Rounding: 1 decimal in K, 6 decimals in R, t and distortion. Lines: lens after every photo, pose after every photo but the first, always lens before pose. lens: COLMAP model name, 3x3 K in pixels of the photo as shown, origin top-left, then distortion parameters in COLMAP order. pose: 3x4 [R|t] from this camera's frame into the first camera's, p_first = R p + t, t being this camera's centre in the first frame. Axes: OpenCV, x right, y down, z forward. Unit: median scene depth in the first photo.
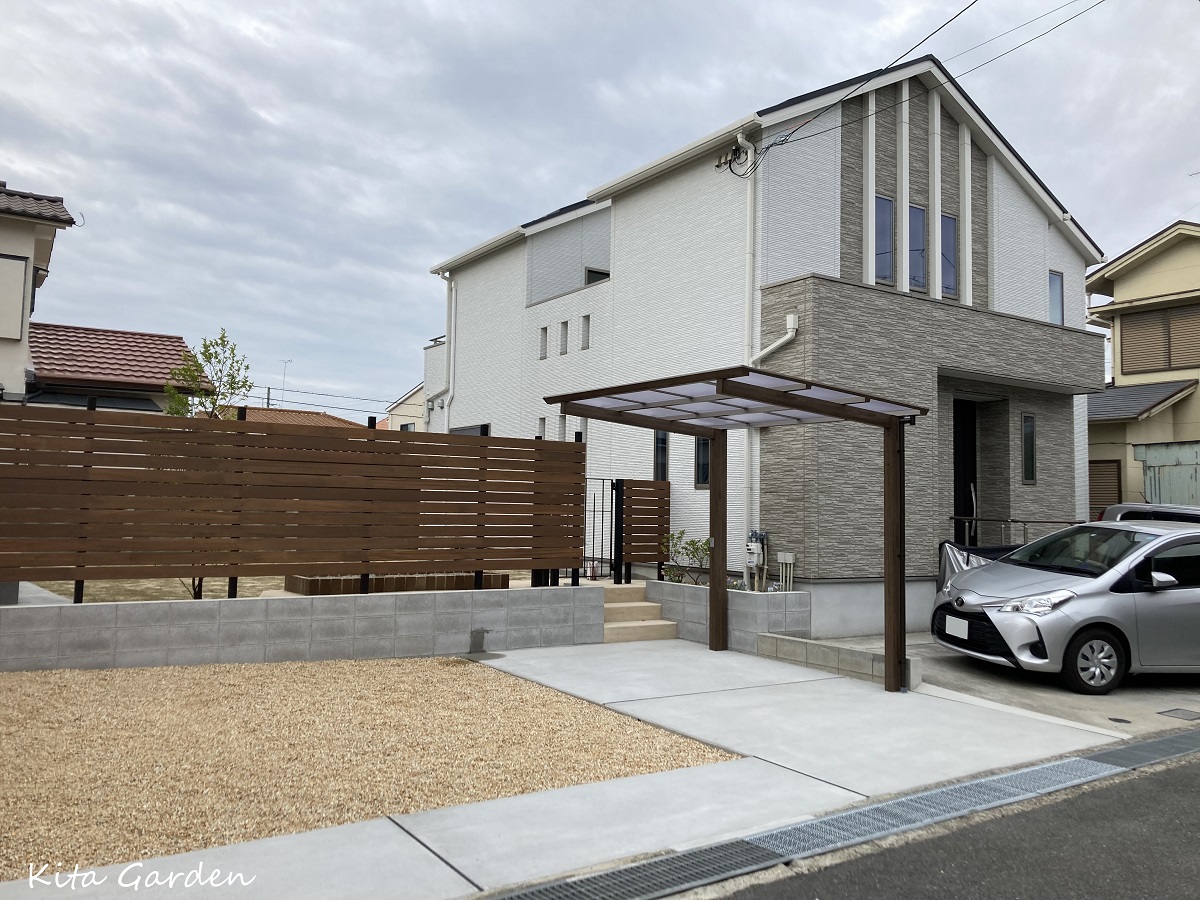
lens RADIAL K [[977.2, 0, 596.2], [0, 977.2, 448.6], [0, 0, 1]] dist [0.038979, -0.045875]
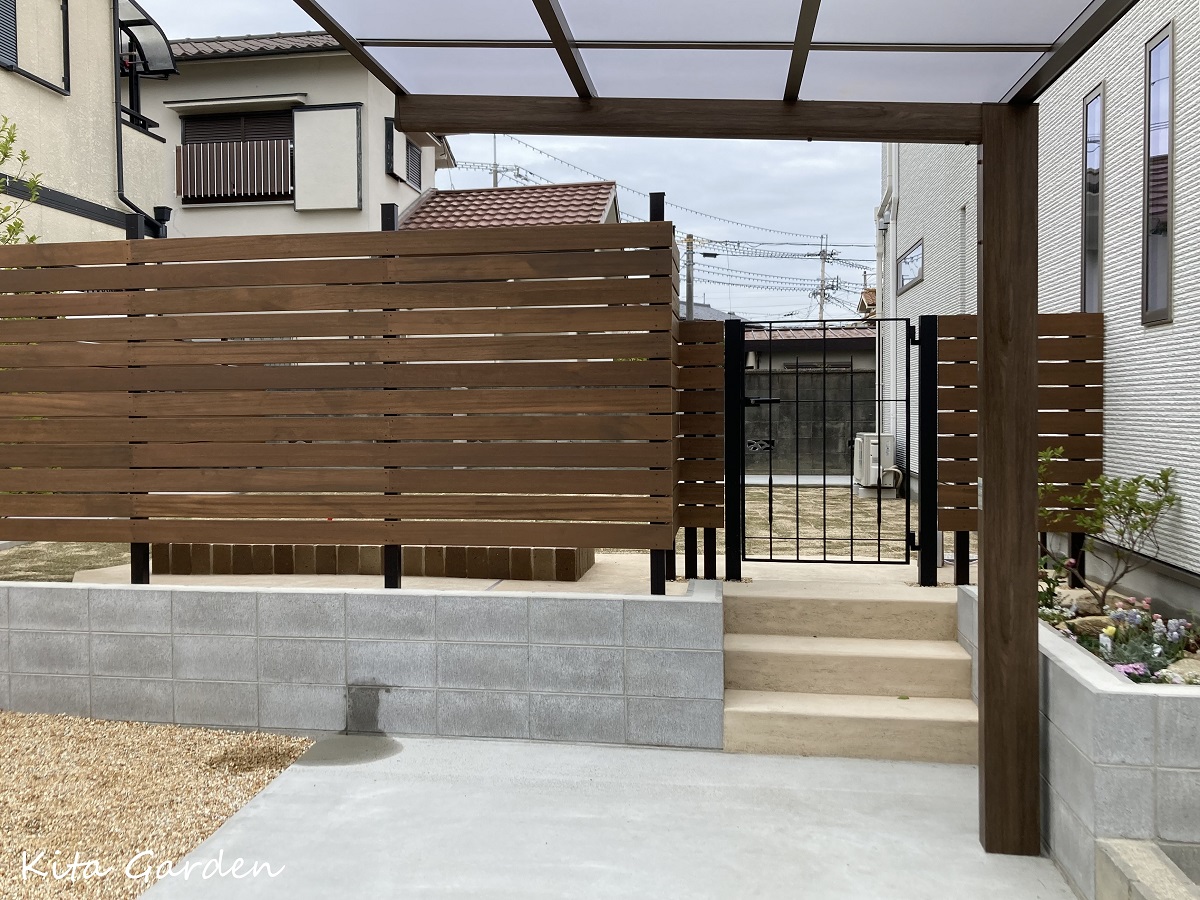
lens RADIAL K [[977.2, 0, 603.7], [0, 977.2, 455.5], [0, 0, 1]] dist [0.038979, -0.045875]
pose [[0.712125, -0.002159, -0.702050, 0.257973], [0.066543, 0.995701, 0.064436, 0.065319], [0.698893, -0.092603, 0.709207, 0.779766]]
